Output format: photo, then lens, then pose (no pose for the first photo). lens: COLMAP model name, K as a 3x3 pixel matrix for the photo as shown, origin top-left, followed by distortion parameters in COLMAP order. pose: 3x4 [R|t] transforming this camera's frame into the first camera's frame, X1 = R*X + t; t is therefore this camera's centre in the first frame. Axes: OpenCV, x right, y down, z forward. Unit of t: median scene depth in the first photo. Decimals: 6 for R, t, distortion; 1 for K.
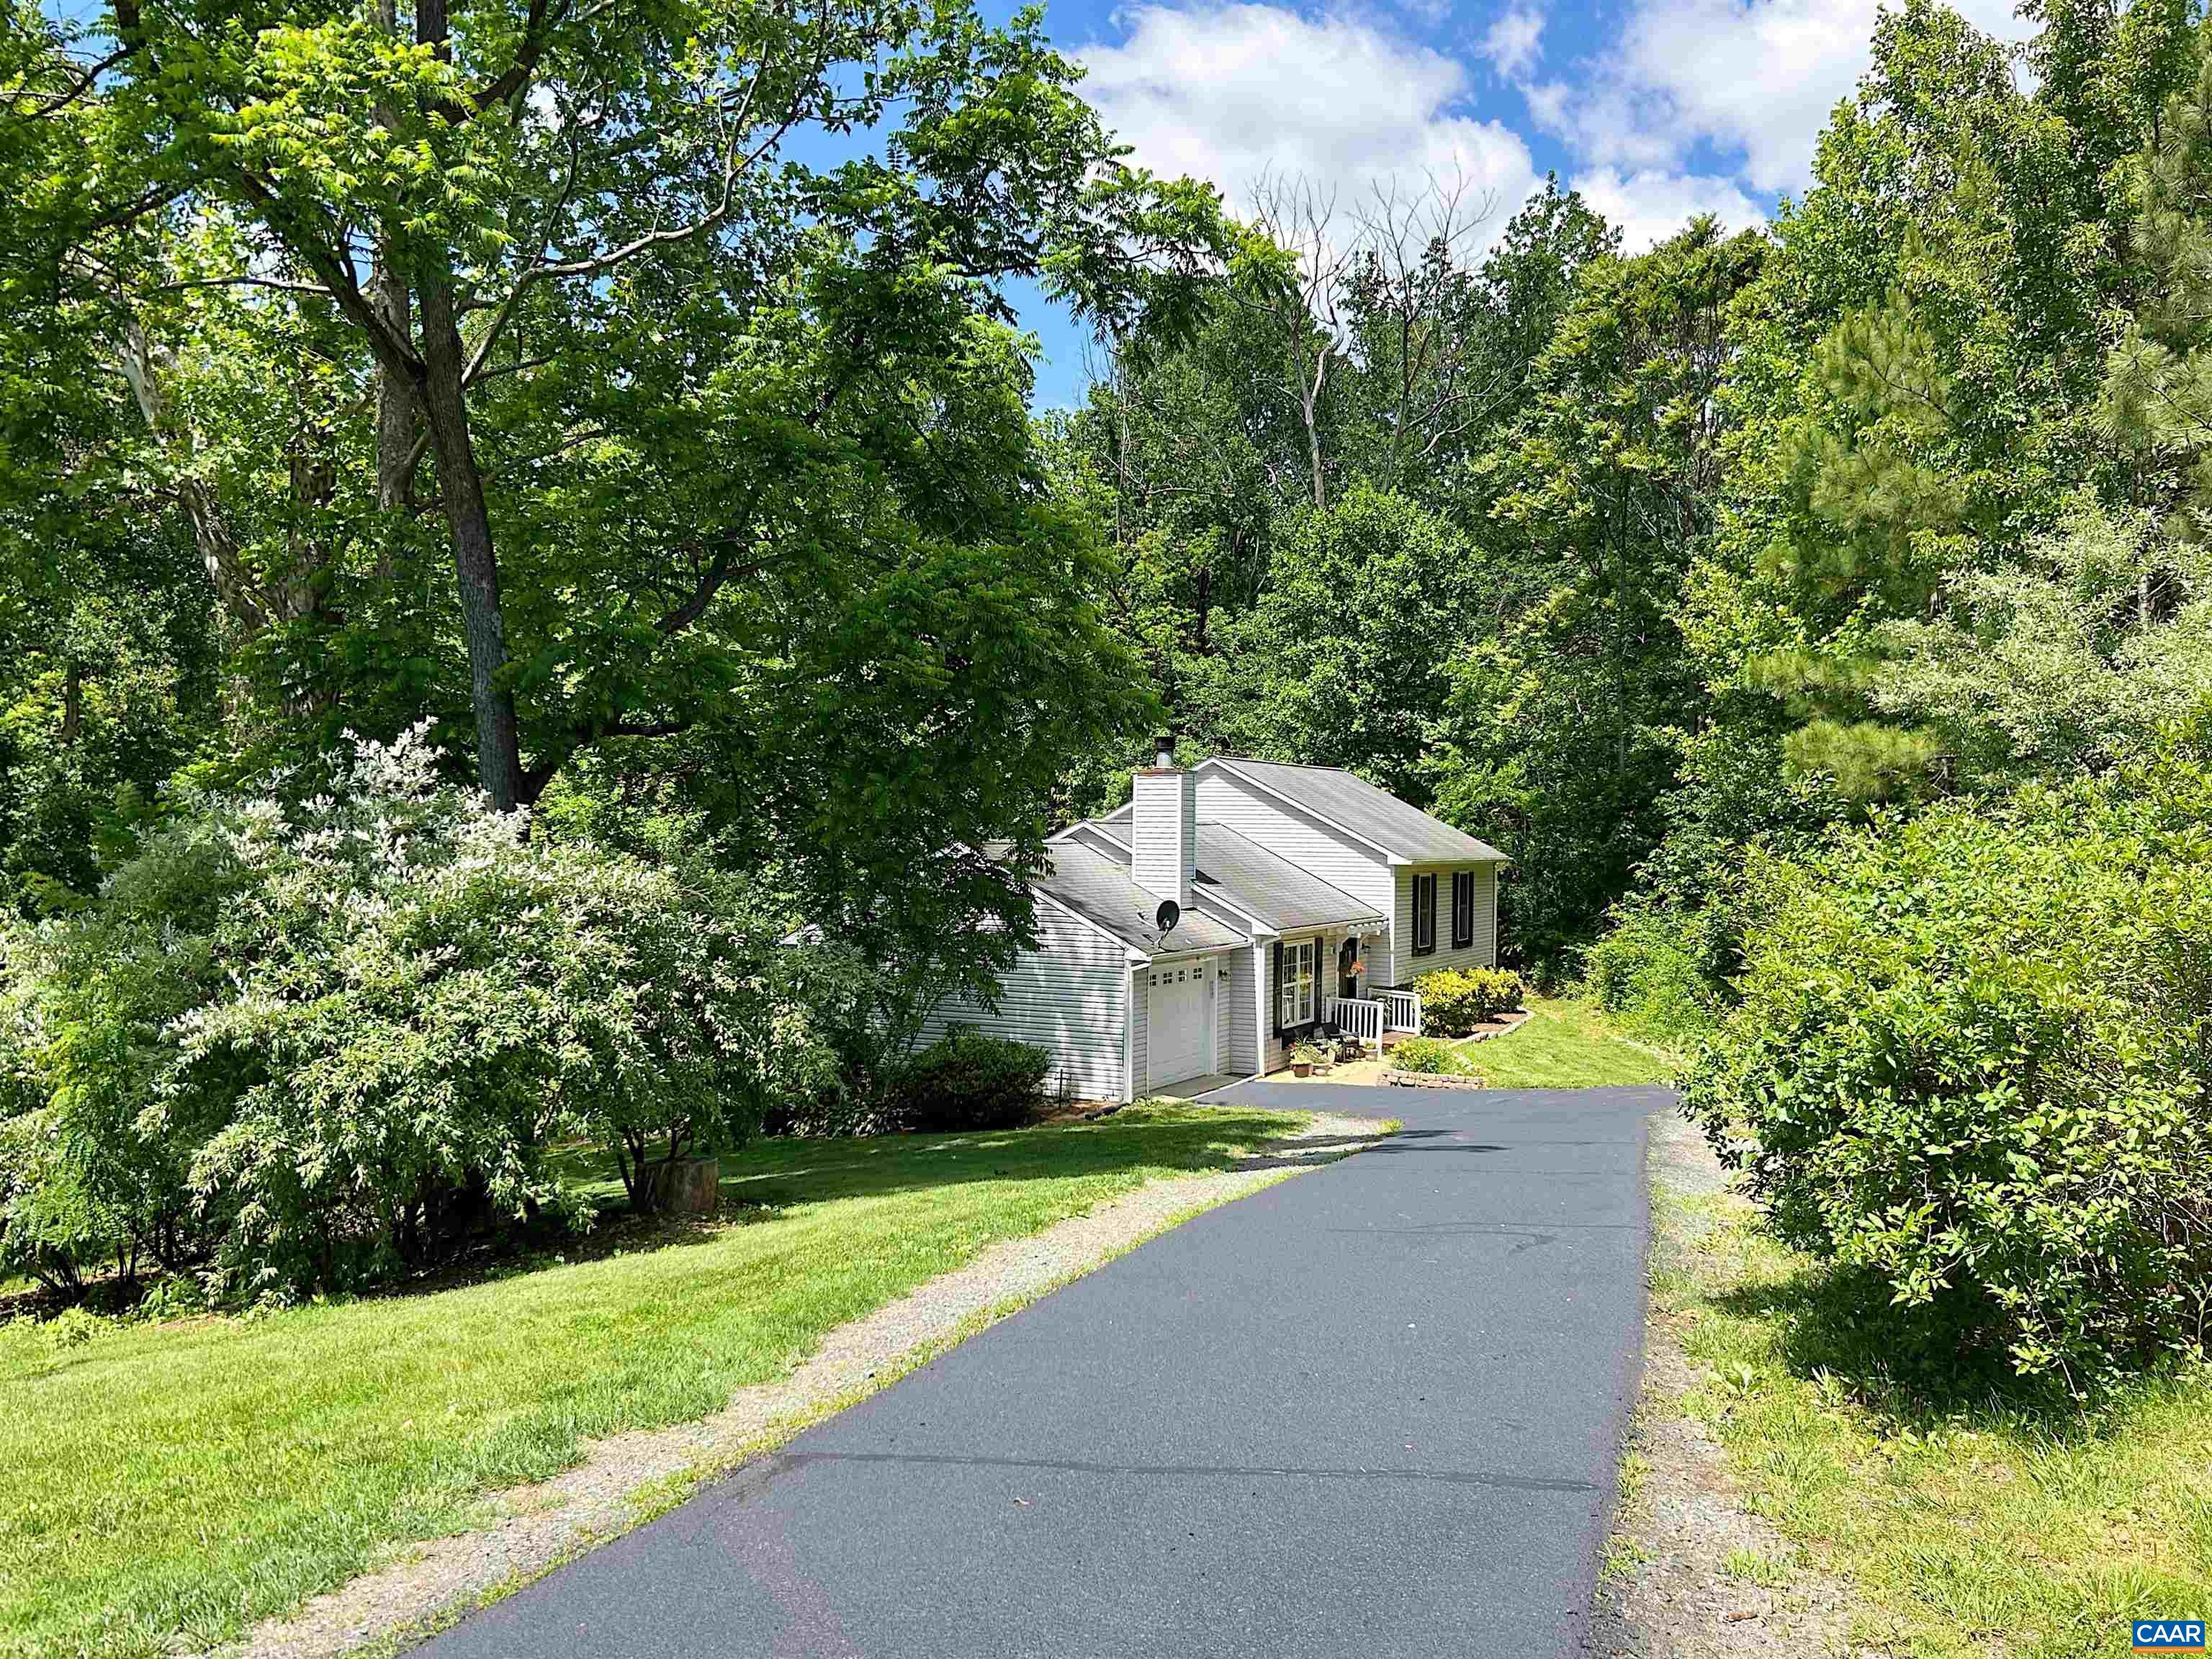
lens RADIAL K [[1702.3, 0, 1106.0], [0, 1702.3, 829.5], [0, 0, 1]] dist [0.024625, 0.000672]
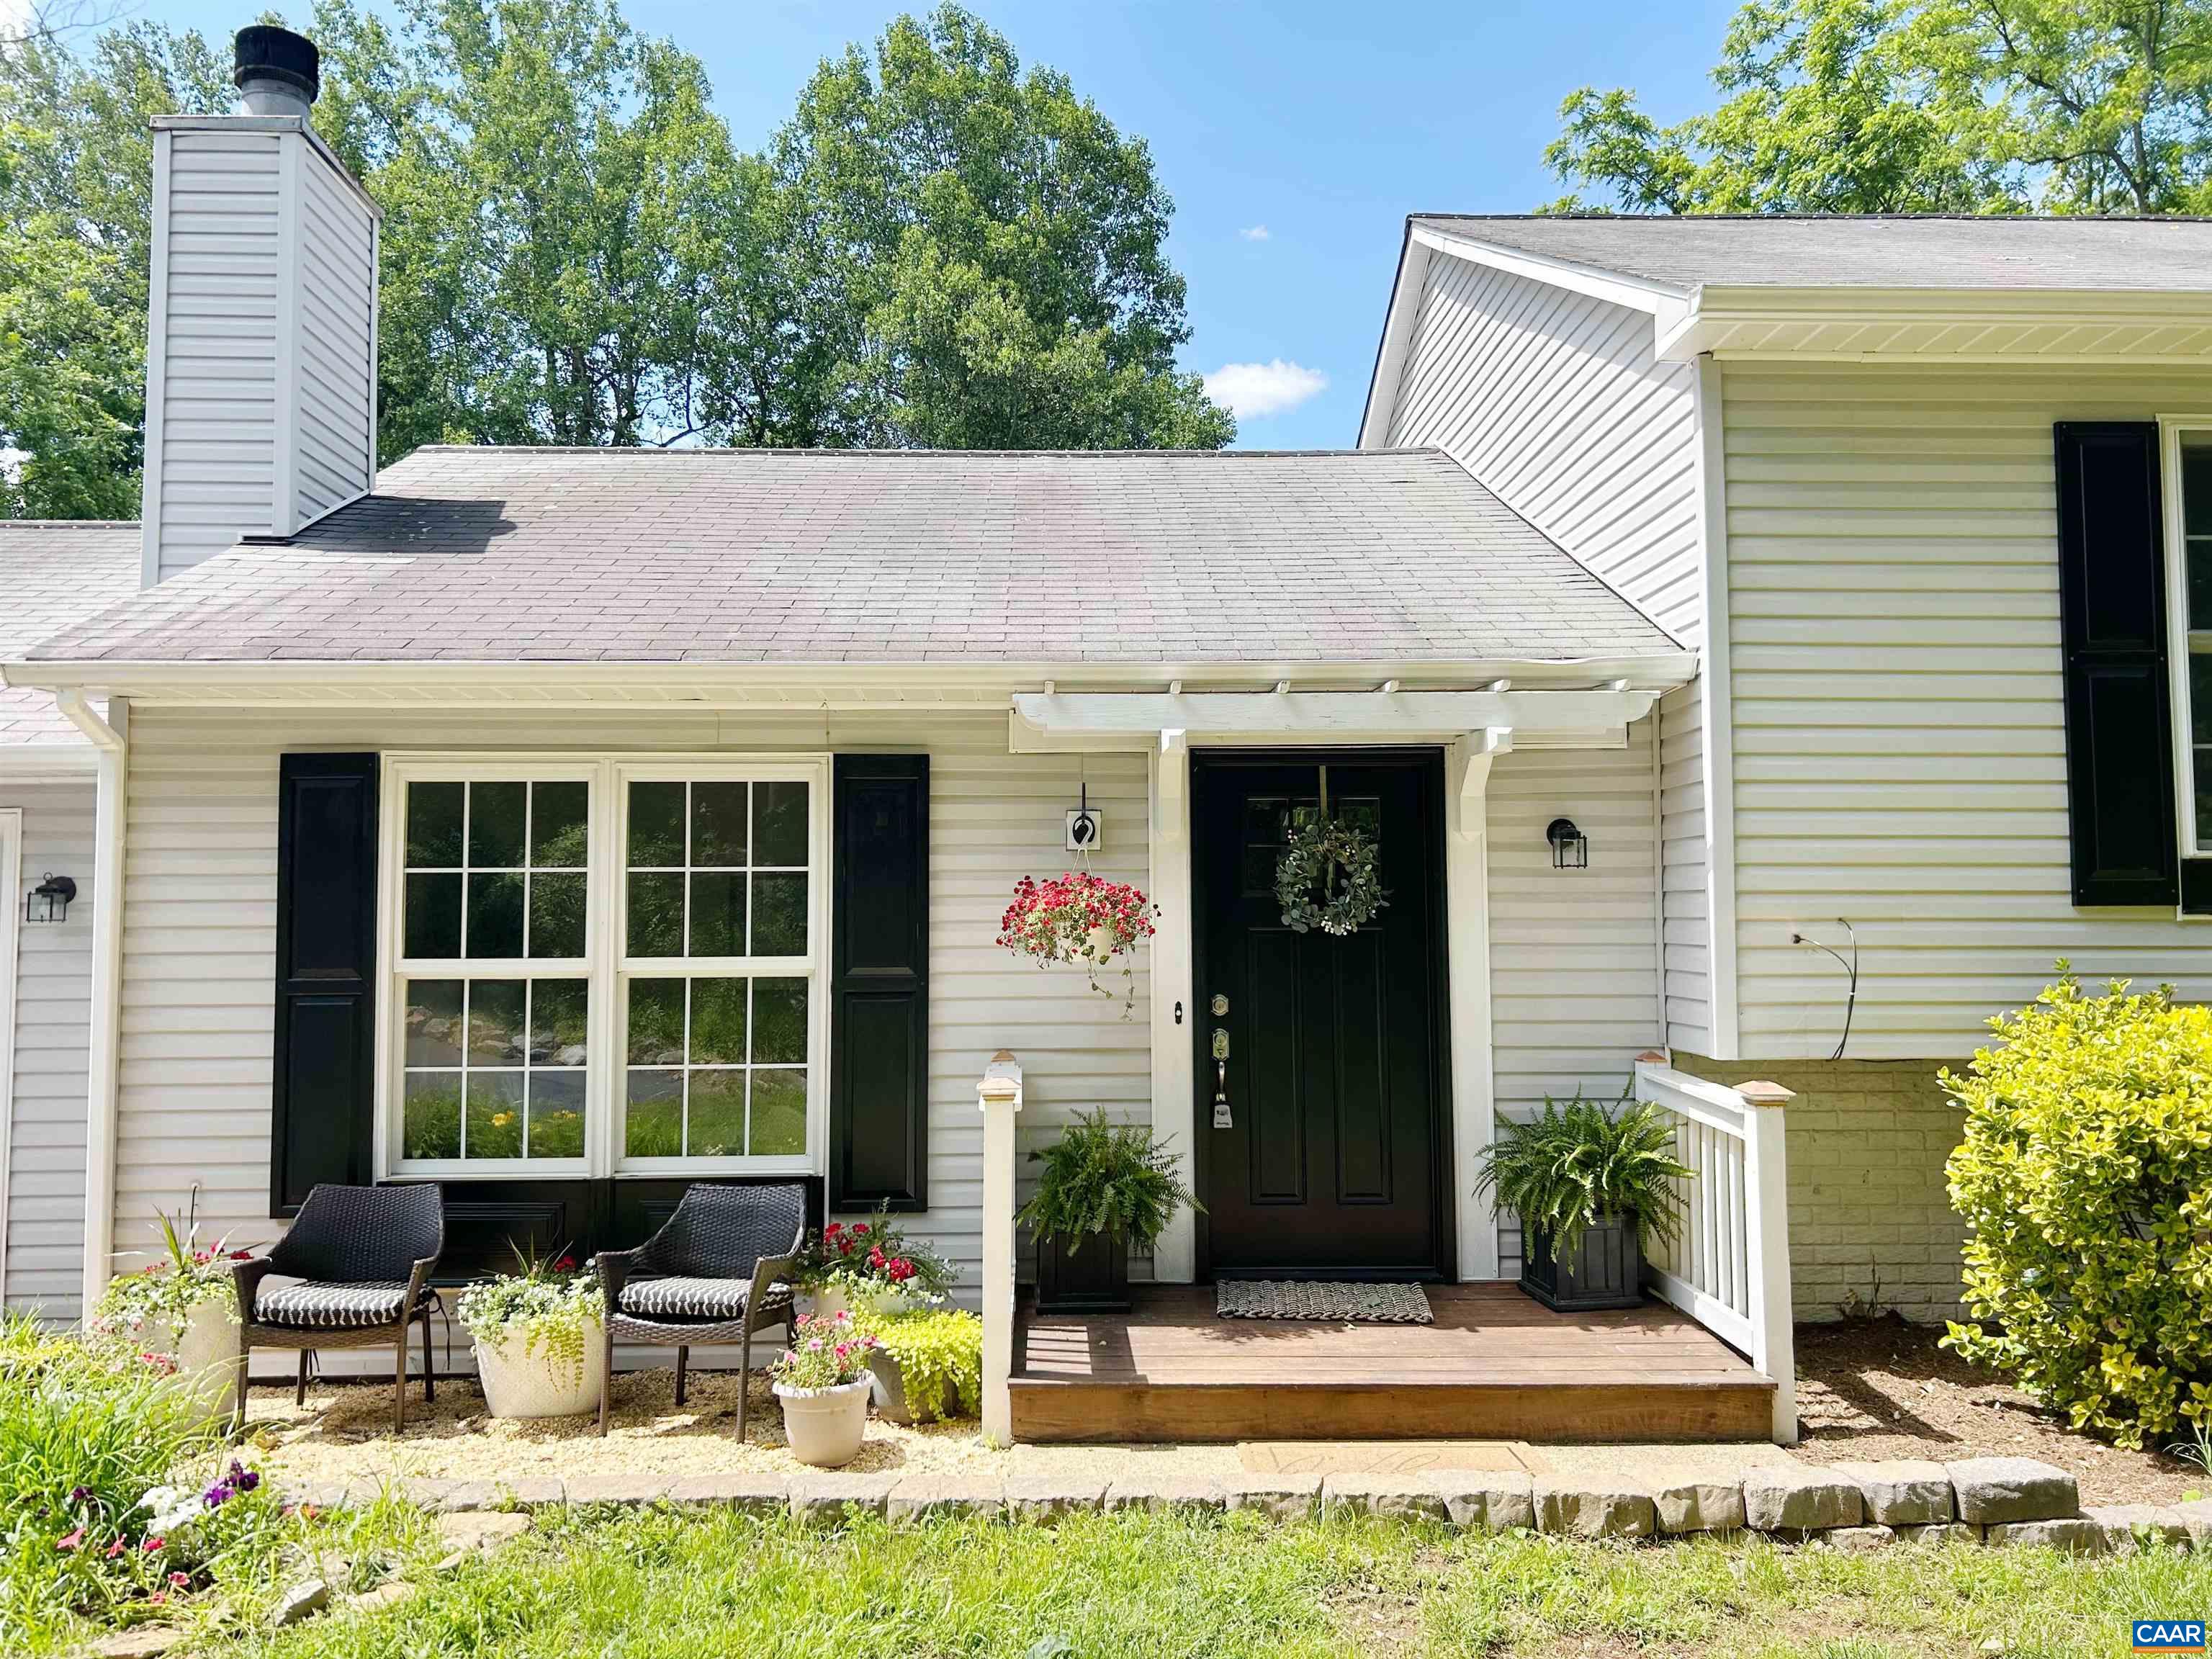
lens RADIAL K [[1702.3, 0, 1106.0], [0, 1702.3, 829.5], [0, 0, 1]] dist [0.024625, 0.000672]
pose [[0.491228, -0.076748, -0.867643, 0.275139], [0.011372, 0.996591, -0.081716, 0.078919], [0.870957, 0.030275, 0.490426, 0.821859]]
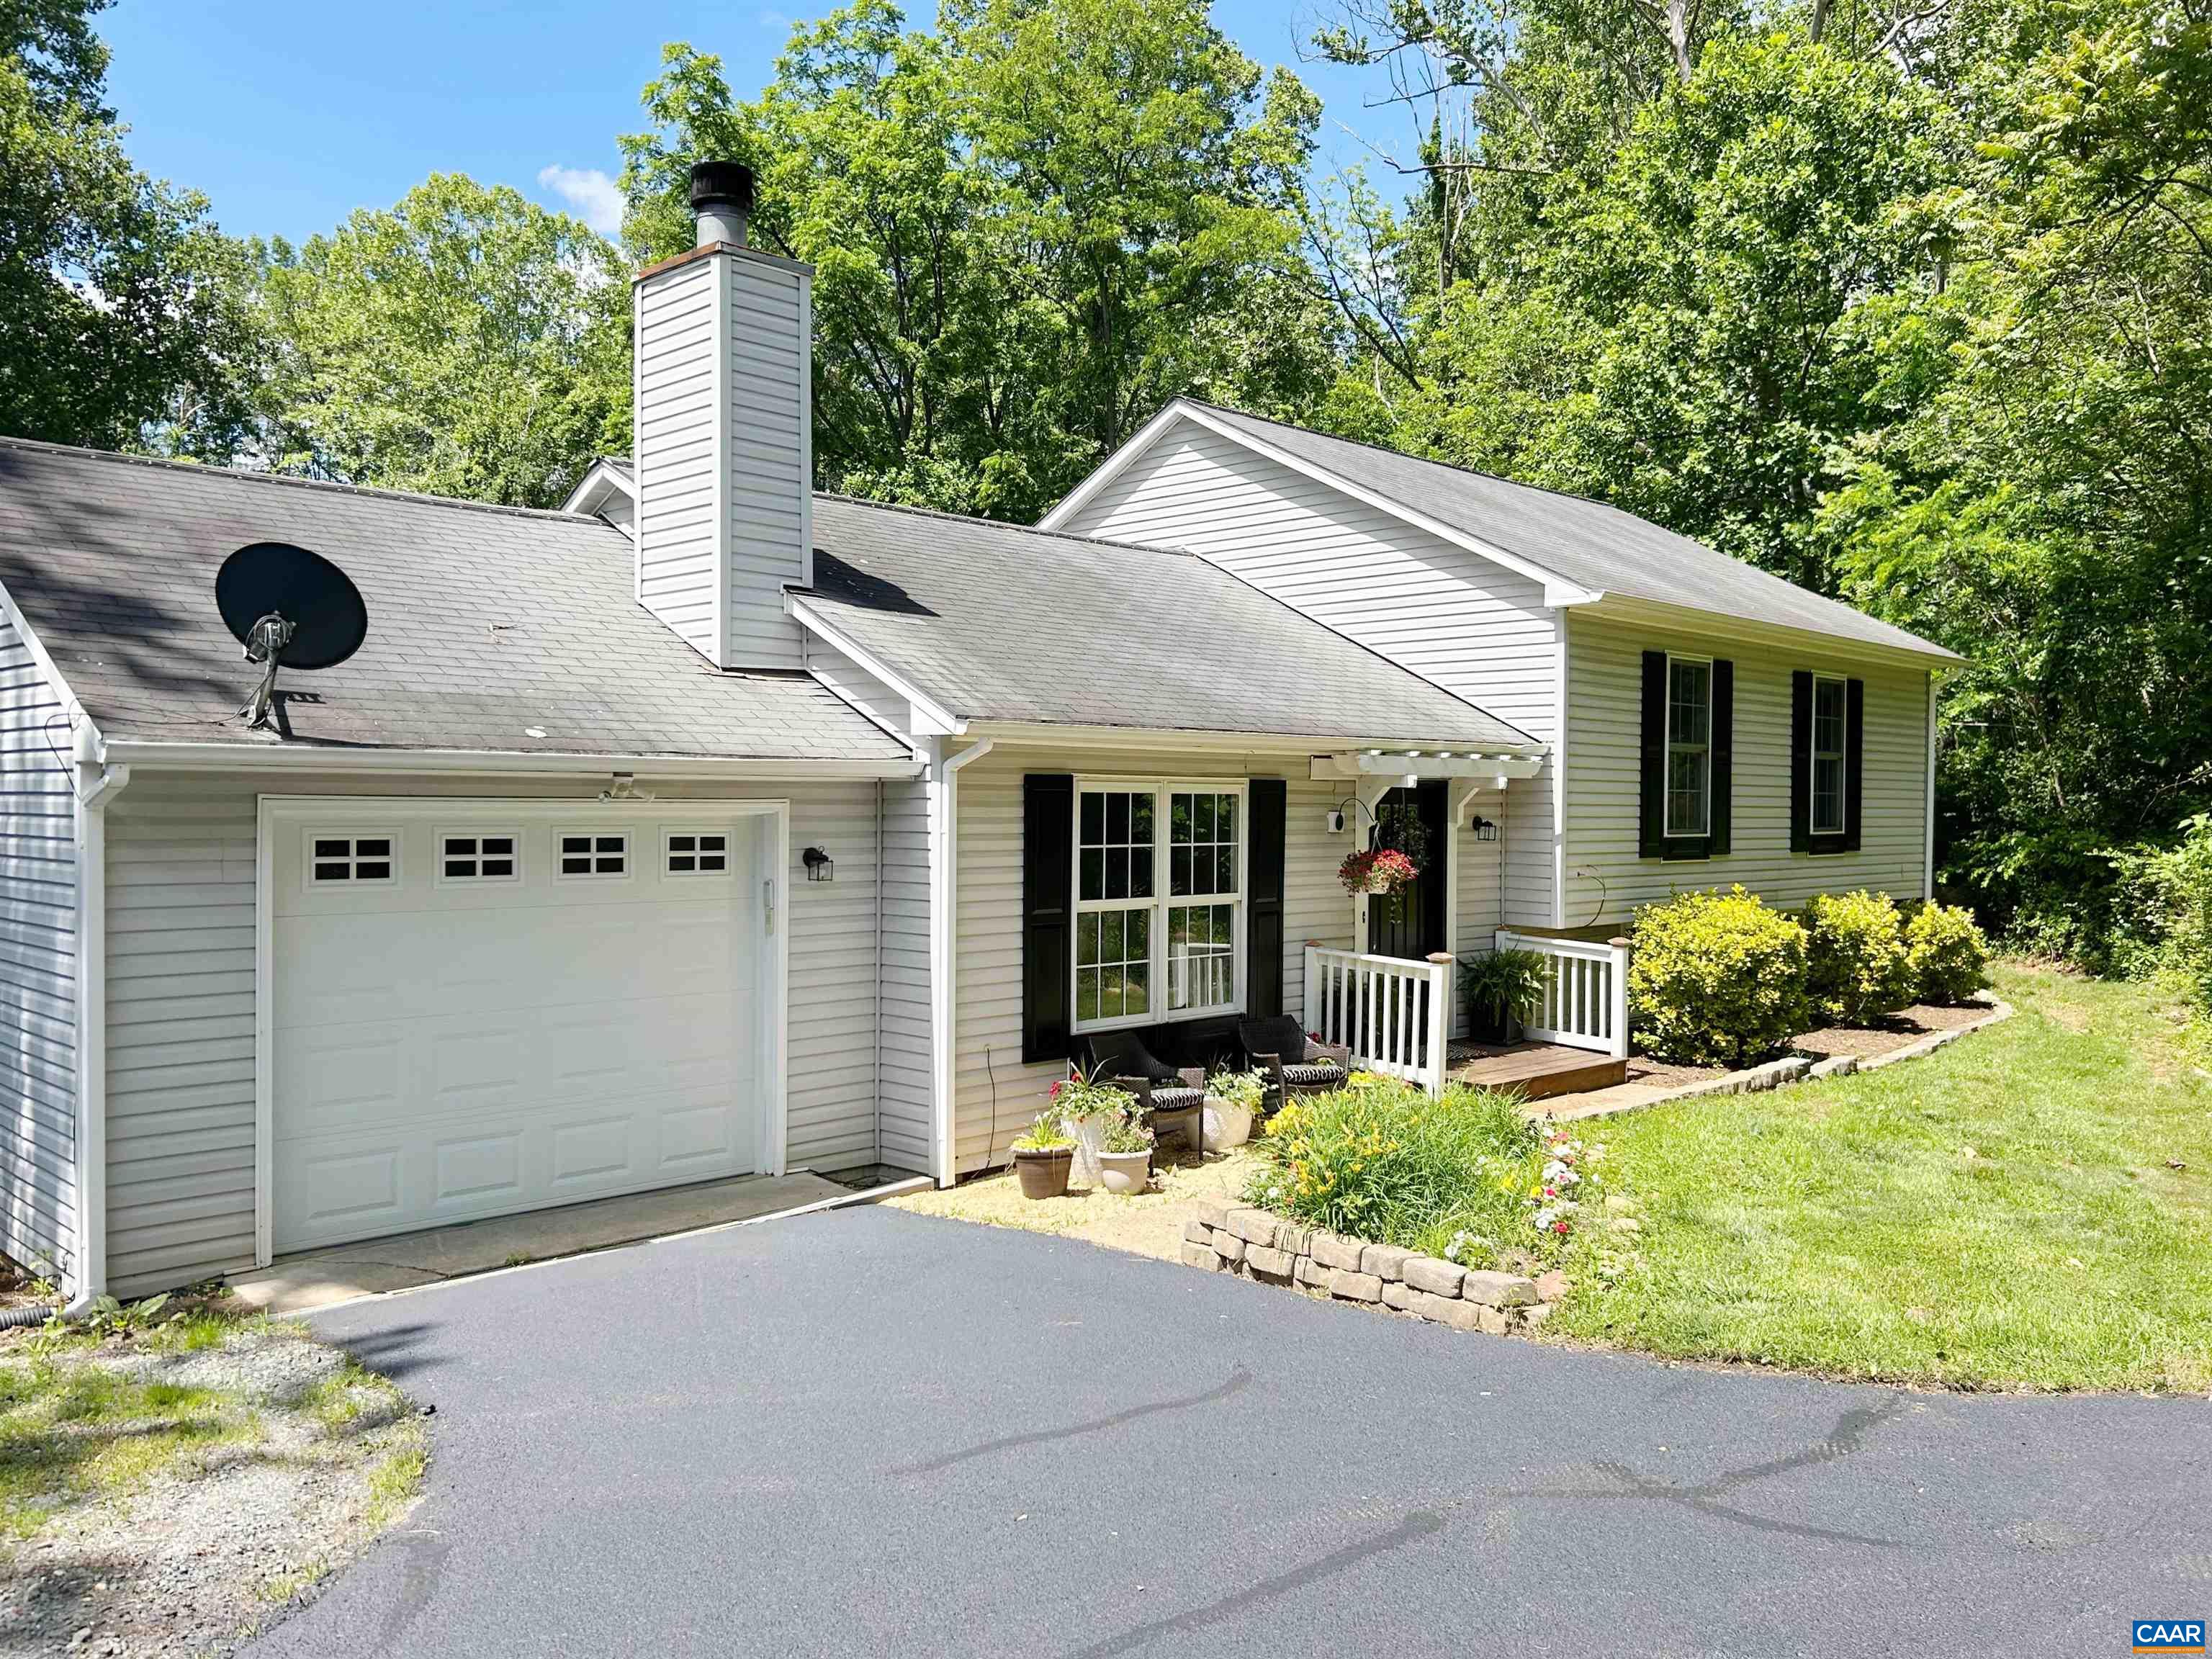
lens RADIAL K [[1702.3, 0, 1106.0], [0, 1702.3, 829.5], [0, 0, 1]] dist [0.024625, 0.000672]
pose [[0.954636, 0.002871, -0.297762, 0.176895], [0.002510, 0.999840, 0.017687, 0.060046], [0.297766, -0.017632, 0.954476, 0.575839]]
